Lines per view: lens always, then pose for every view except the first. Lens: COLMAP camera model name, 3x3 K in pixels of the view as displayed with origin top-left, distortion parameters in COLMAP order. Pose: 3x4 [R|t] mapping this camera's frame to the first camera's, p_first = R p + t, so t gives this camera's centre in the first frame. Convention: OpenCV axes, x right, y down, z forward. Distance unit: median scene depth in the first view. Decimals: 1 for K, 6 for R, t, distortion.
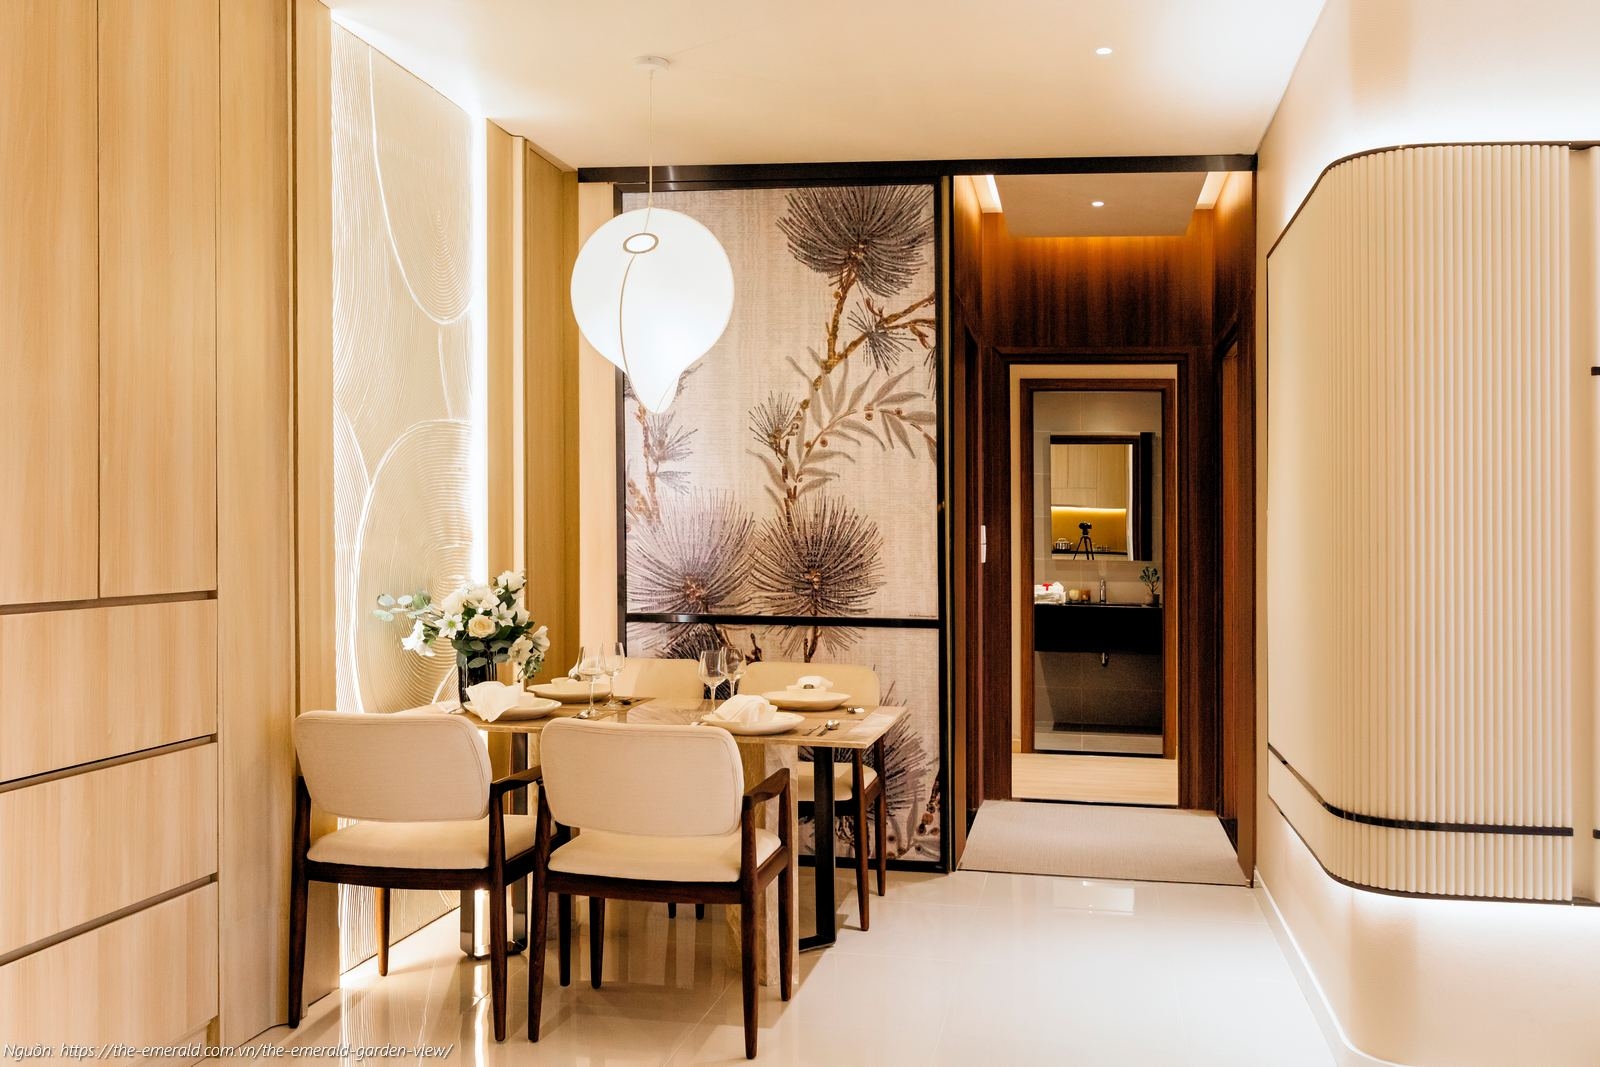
lens RADIAL K [[1423.4, 0, 789.2], [0, 1423.4, 517.4], [0, 0, 1]] dist [0.003588, 0.004210]
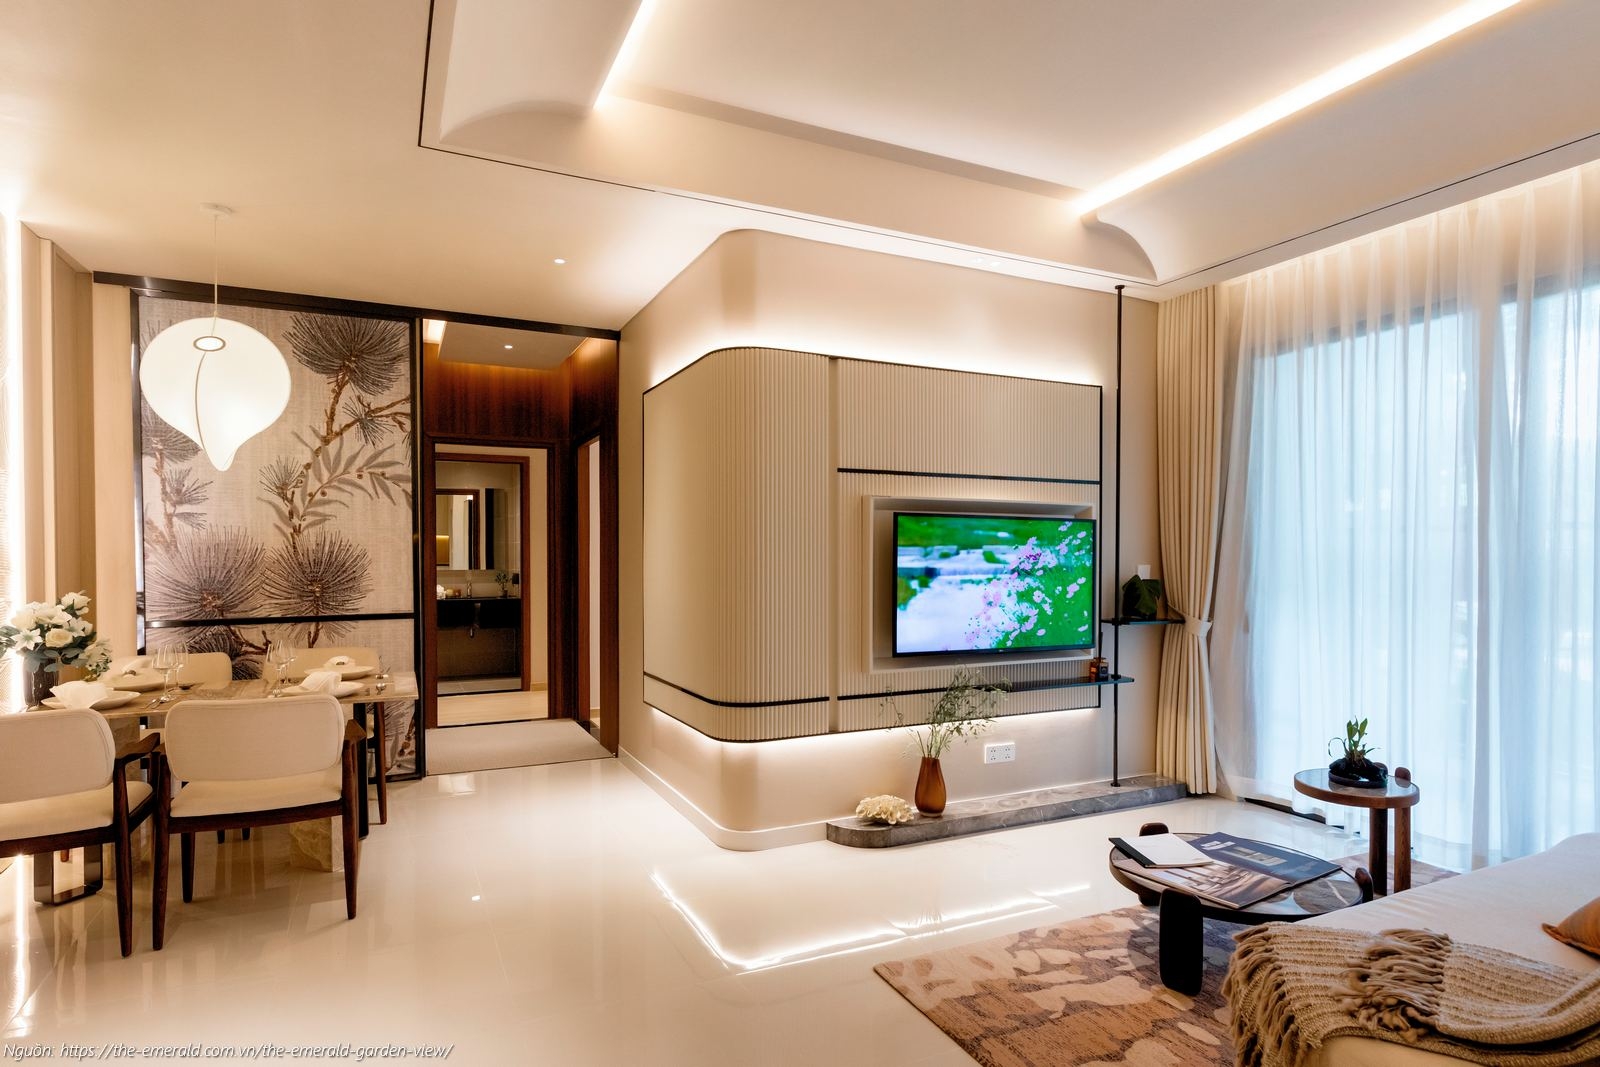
lens RADIAL K [[904.8, 0, 763.2], [0, 904.8, 560.5], [0, 0, 1]] dist [0.000317, -0.001075]
pose [[0.821953, -0.022703, 0.569103, -0.131342], [0.009553, 0.999614, 0.026081, -0.004770], [-0.569475, -0.016001, 0.821853, 0.001705]]
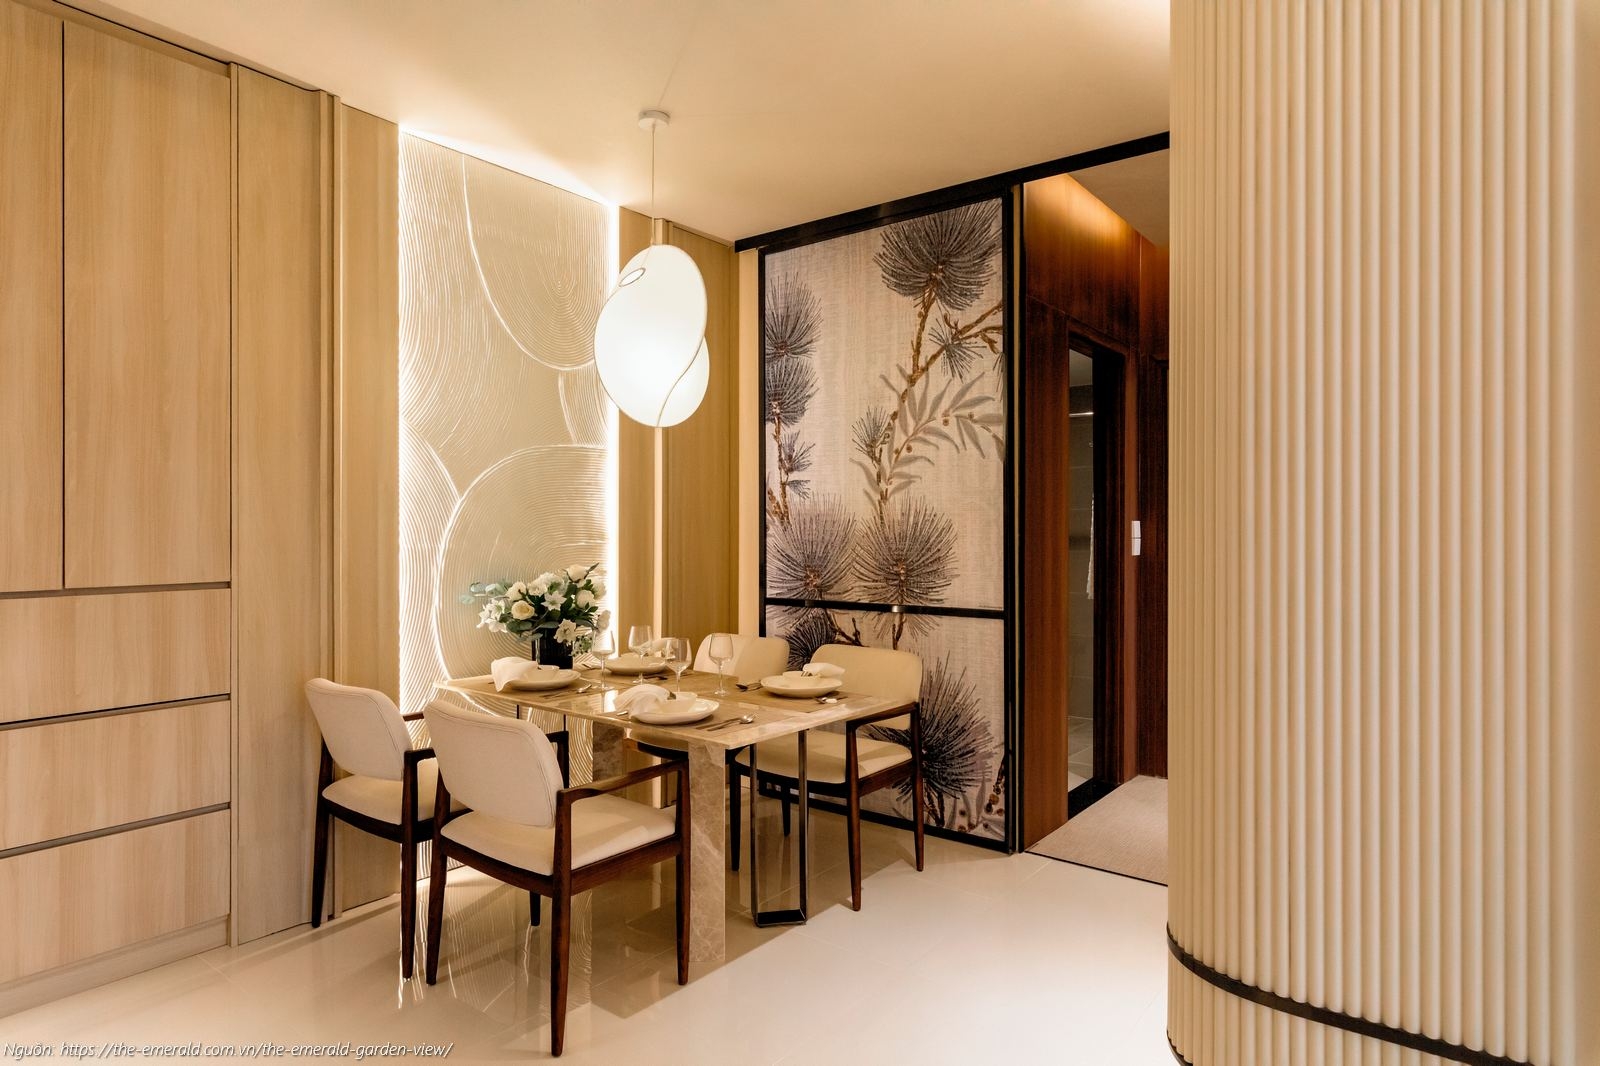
lens RADIAL K [[887.9, 0, 800.0], [0, 887.9, 533.0], [0, 0, 1]] dist [0.000490, -0.000514]
pose [[0.883978, -0.011606, -0.467384, 0.276723], [0.017330, 0.999818, 0.007950, 0.006506], [0.467207, -0.015128, 0.884018, 0.349450]]
